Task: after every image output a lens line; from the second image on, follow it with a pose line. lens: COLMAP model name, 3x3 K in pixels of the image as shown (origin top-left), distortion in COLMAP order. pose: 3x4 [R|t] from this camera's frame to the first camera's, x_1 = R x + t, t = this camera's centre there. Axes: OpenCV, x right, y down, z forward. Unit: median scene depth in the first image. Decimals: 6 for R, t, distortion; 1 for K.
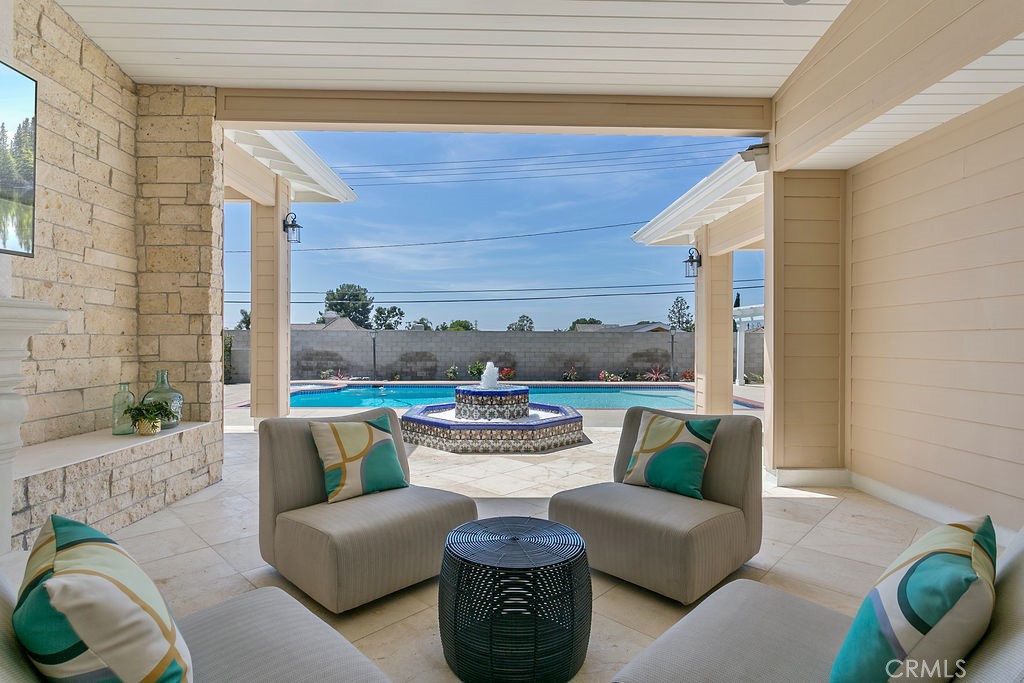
lens RADIAL K [[501.5, 0, 508.2], [0, 501.5, 345.5], [0, 0, 1]] dist [-0.001922, -0.000036]
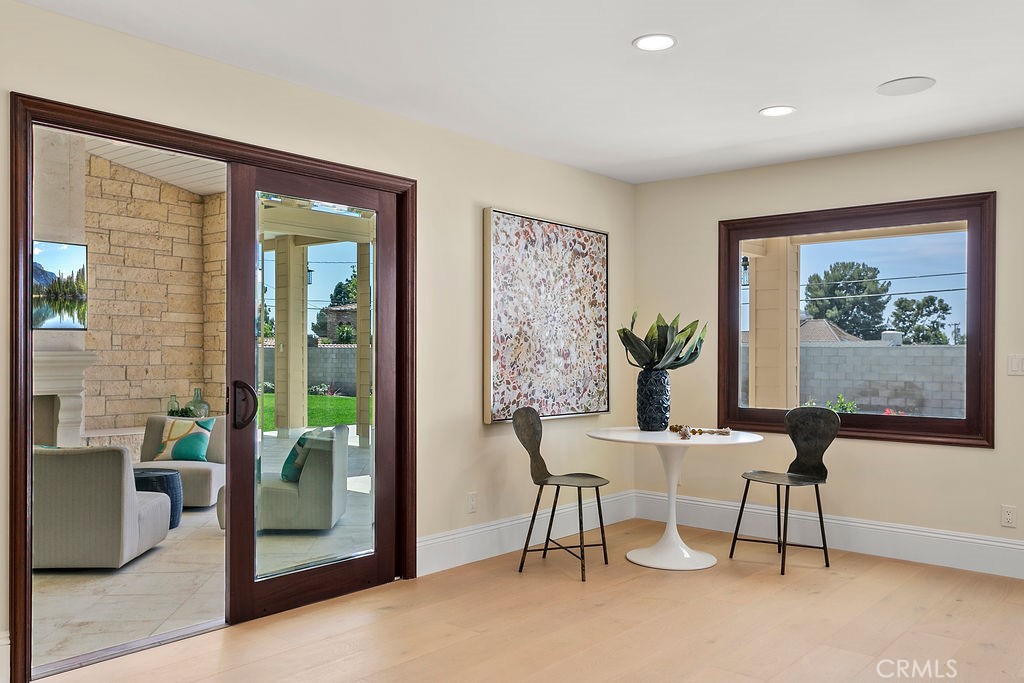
lens RADIAL K [[838.1, 0, 512.3], [0, 838.1, 368.6], [0, 0, 1]] dist [0.005046, 0.001124]
pose [[0.752754, 0.010609, -0.658216, 1.613937], [-0.007530, 0.999943, 0.007506, -0.035158], [0.658259, -0.000694, 0.752791, -0.276239]]
